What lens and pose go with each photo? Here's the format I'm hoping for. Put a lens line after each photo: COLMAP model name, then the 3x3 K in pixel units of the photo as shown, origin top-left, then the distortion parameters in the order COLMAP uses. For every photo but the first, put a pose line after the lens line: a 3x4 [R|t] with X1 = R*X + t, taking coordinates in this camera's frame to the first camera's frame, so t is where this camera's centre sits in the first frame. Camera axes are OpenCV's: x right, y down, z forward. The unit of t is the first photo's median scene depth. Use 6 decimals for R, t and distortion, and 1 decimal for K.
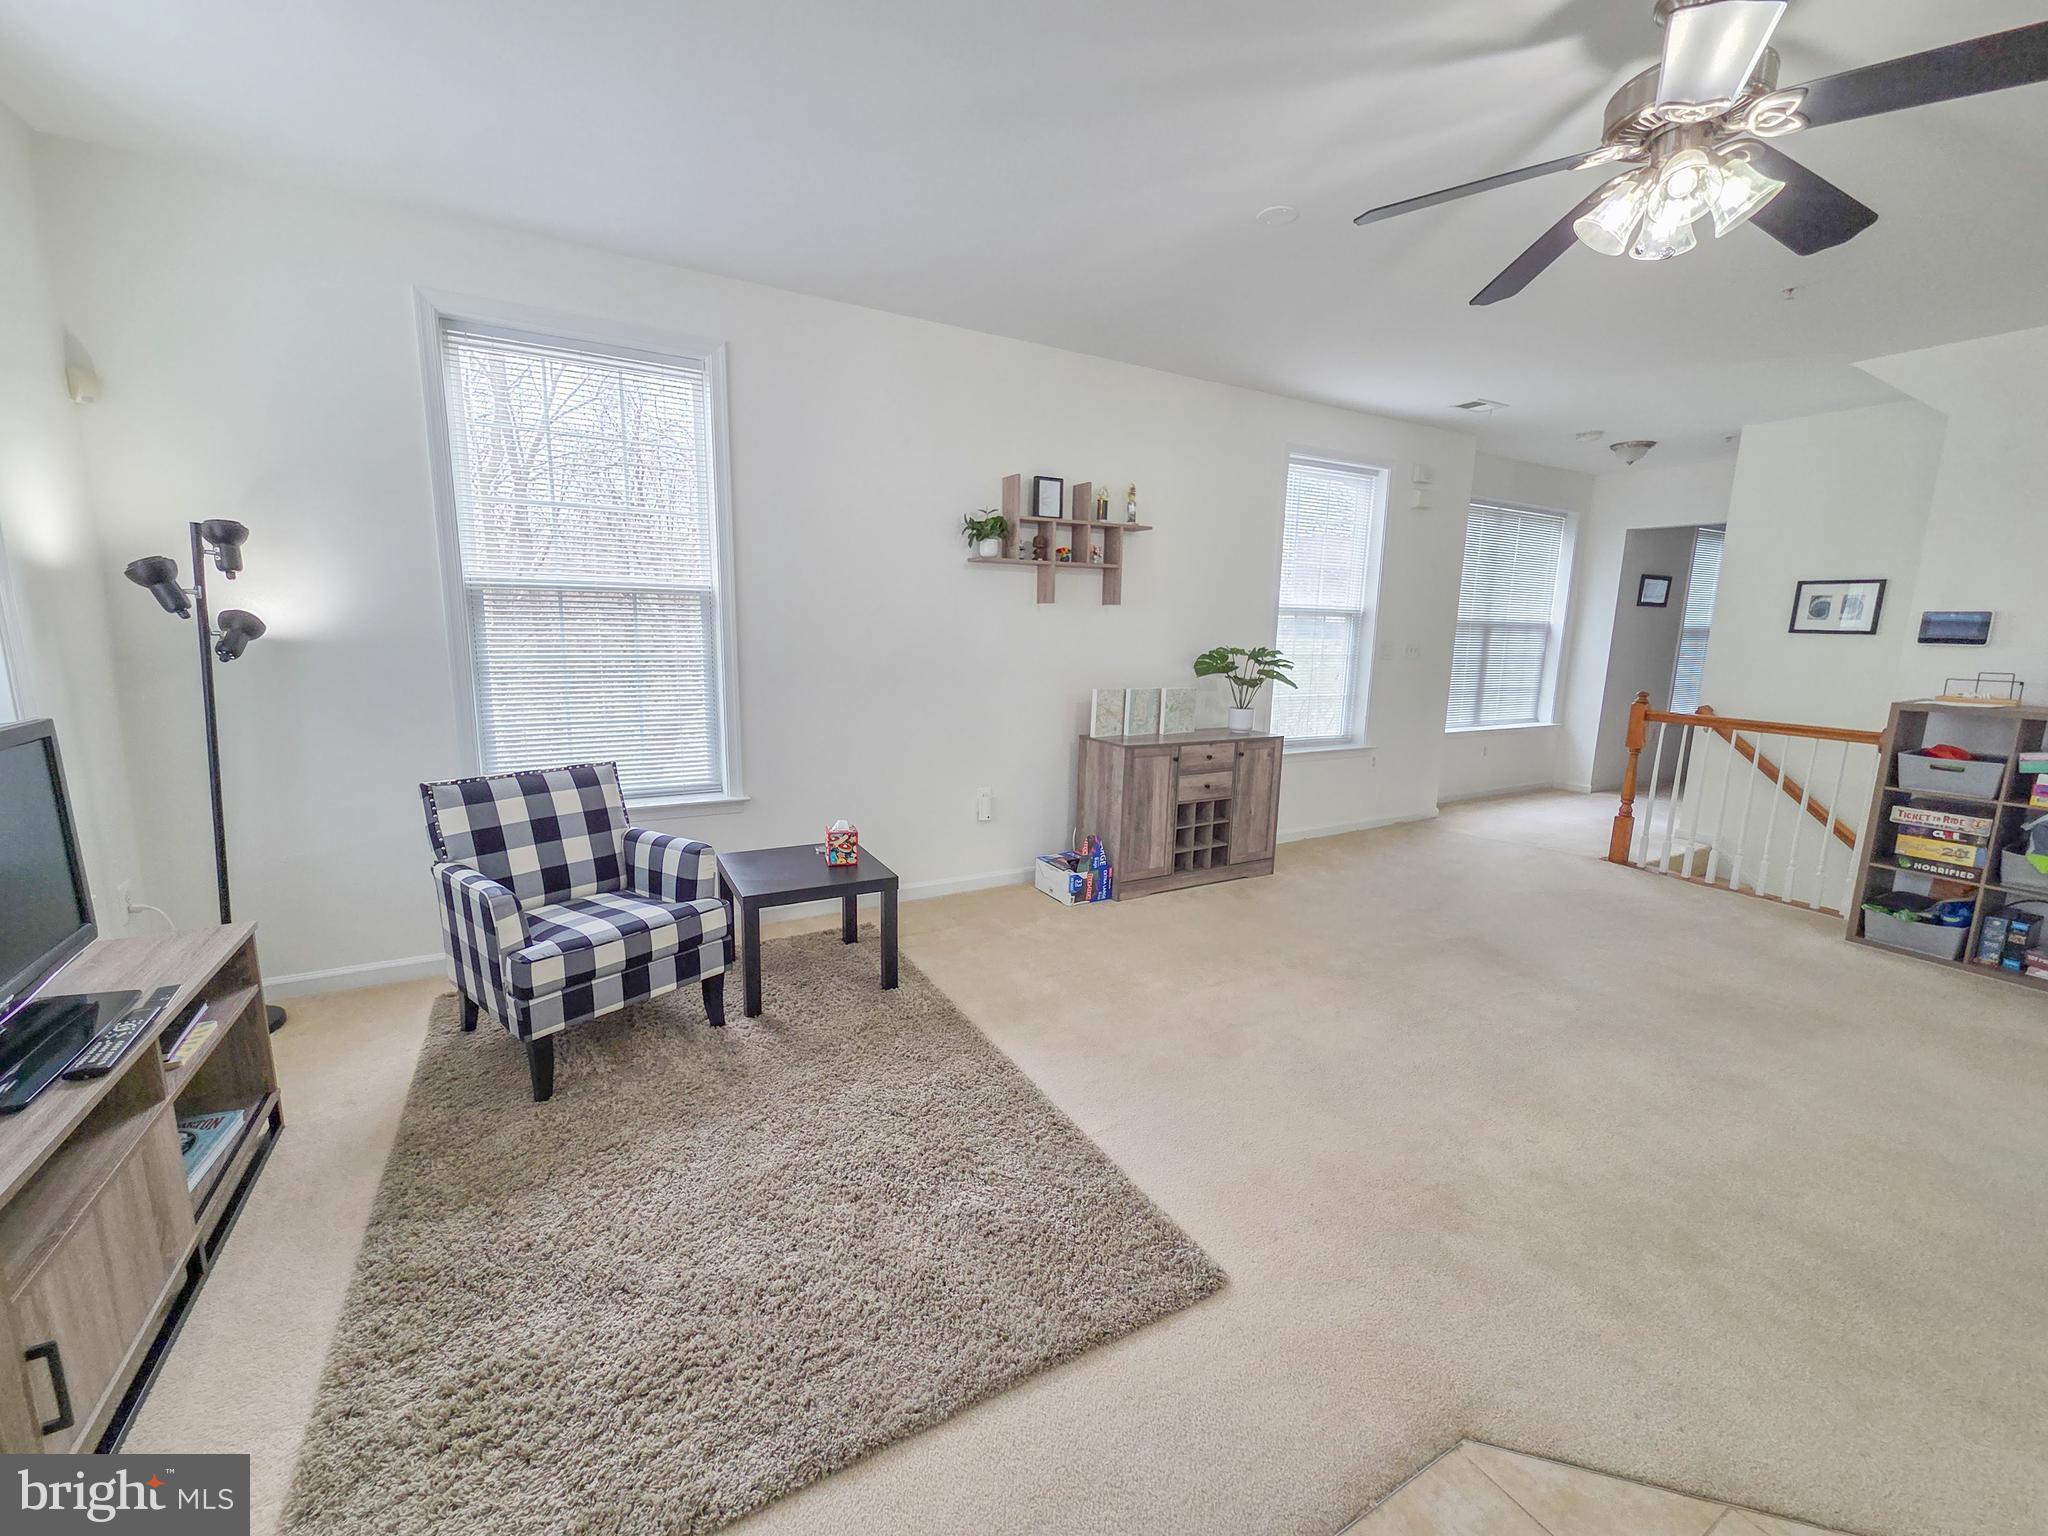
lens RADIAL K [[837.6, 0, 1026.9], [0, 837.6, 767.1], [0, 0, 1]] dist [0.005991, -0.002260]
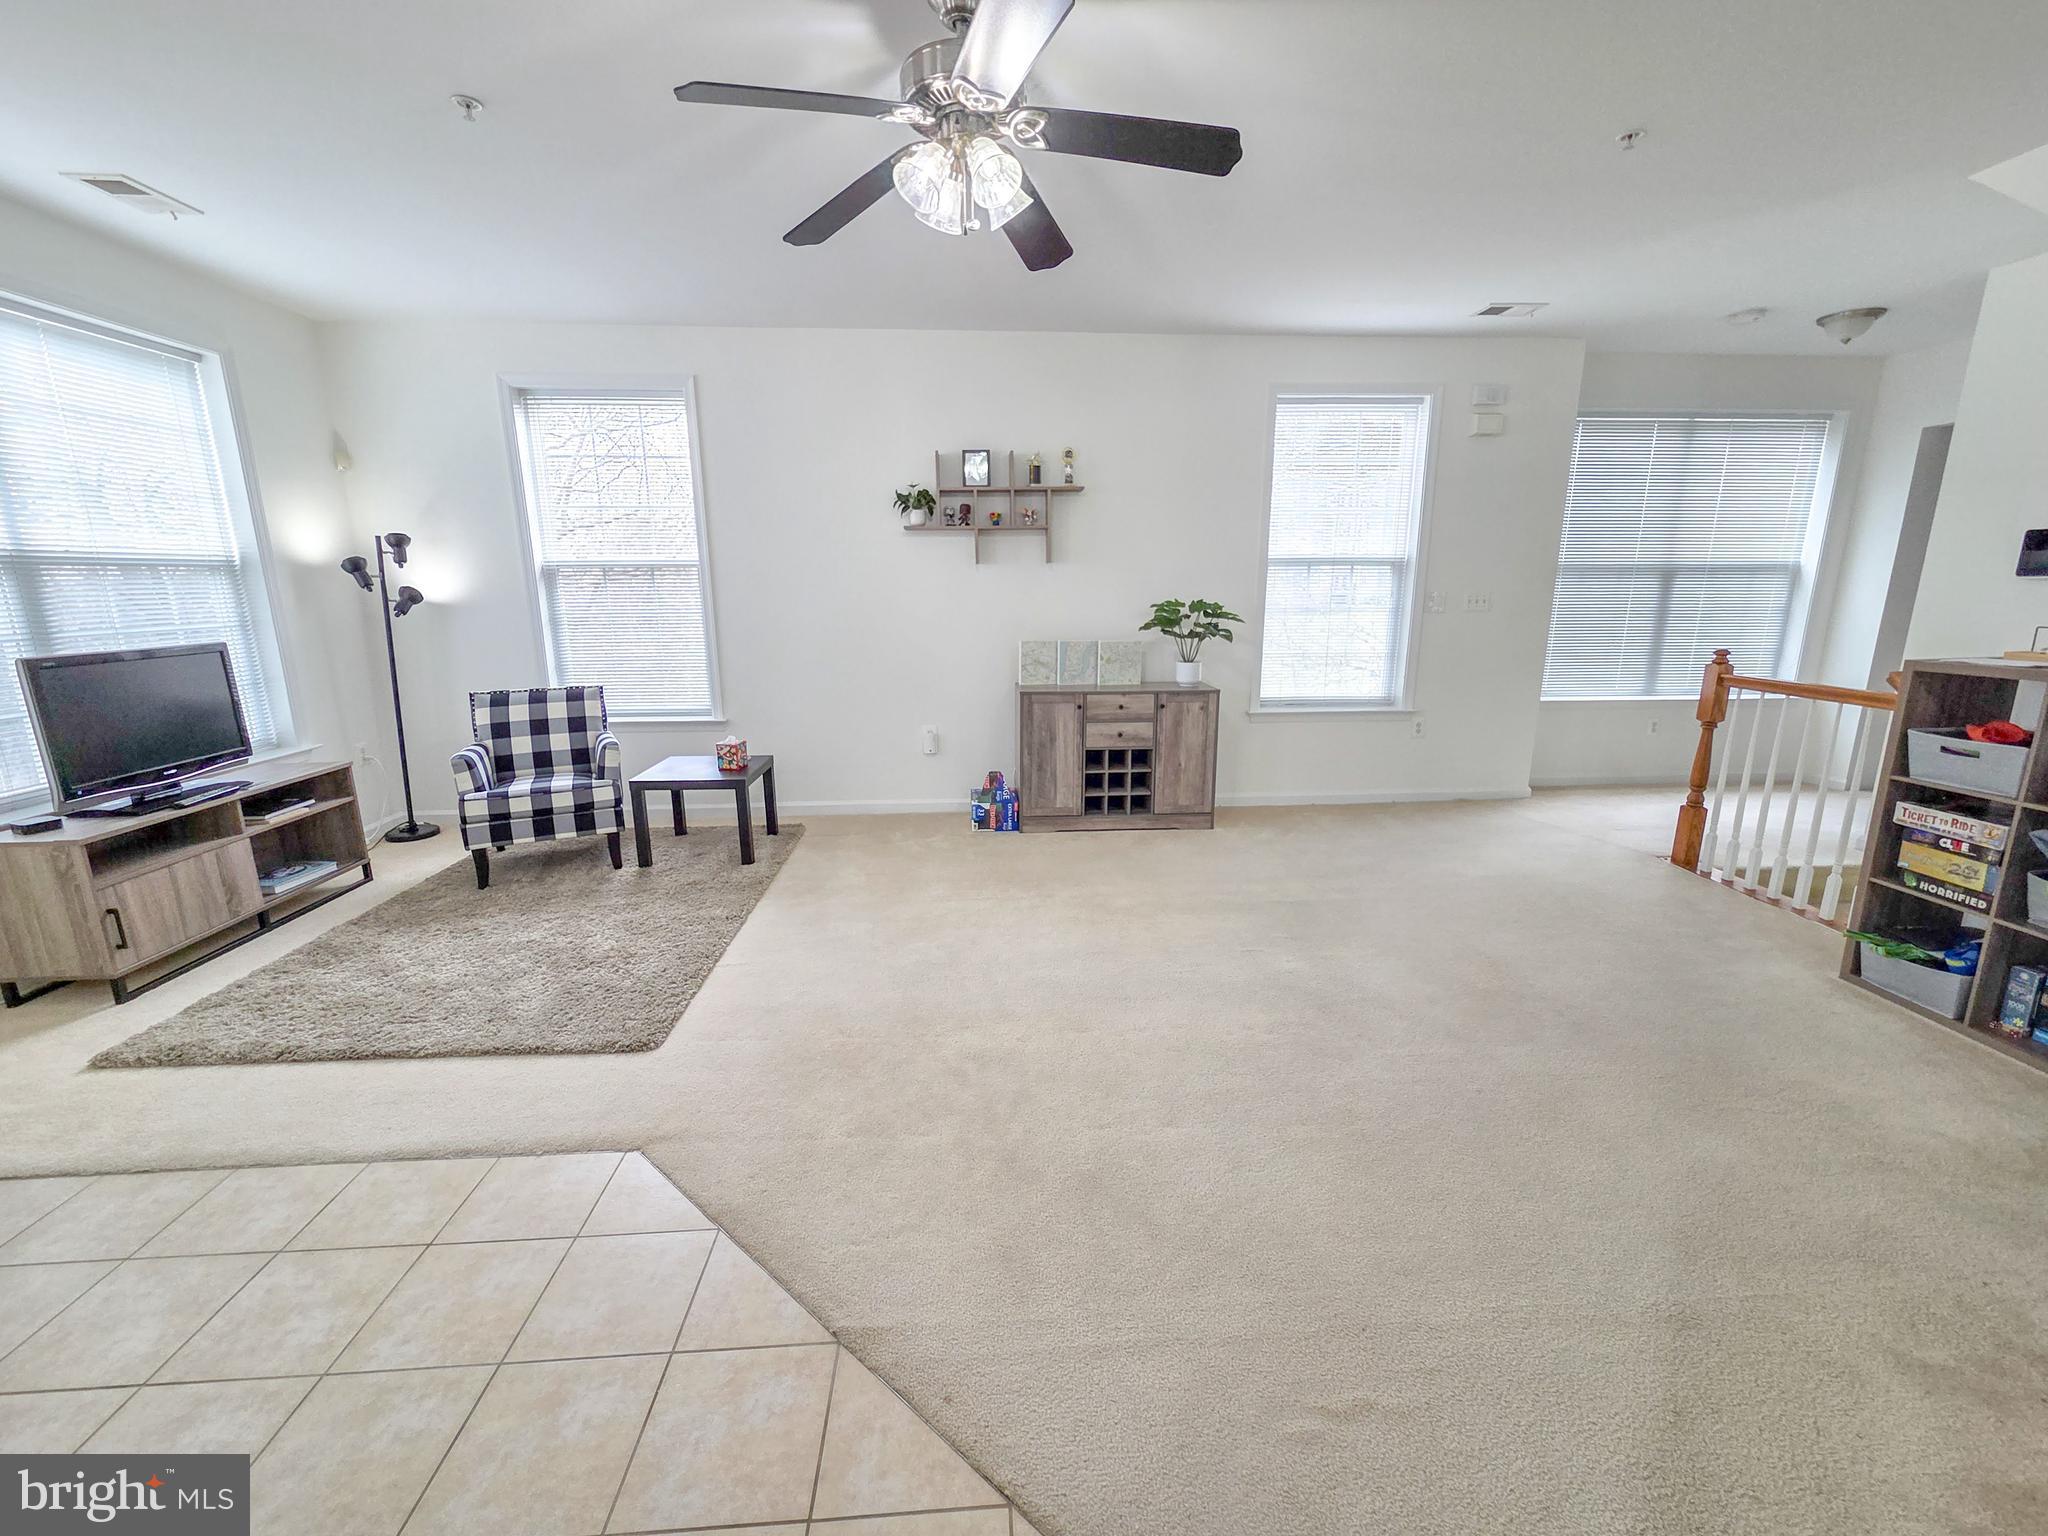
lens RADIAL K [[837.6, 0, 1025.5], [0, 837.6, 769.3], [0, 0, 1]] dist [0.005991, -0.002260]
pose [[0.898129, 0.070132, -0.434103, 0.618227], [-0.051530, 0.997184, 0.054489, 0.016053], [0.436702, -0.026569, 0.899214, 0.009734]]
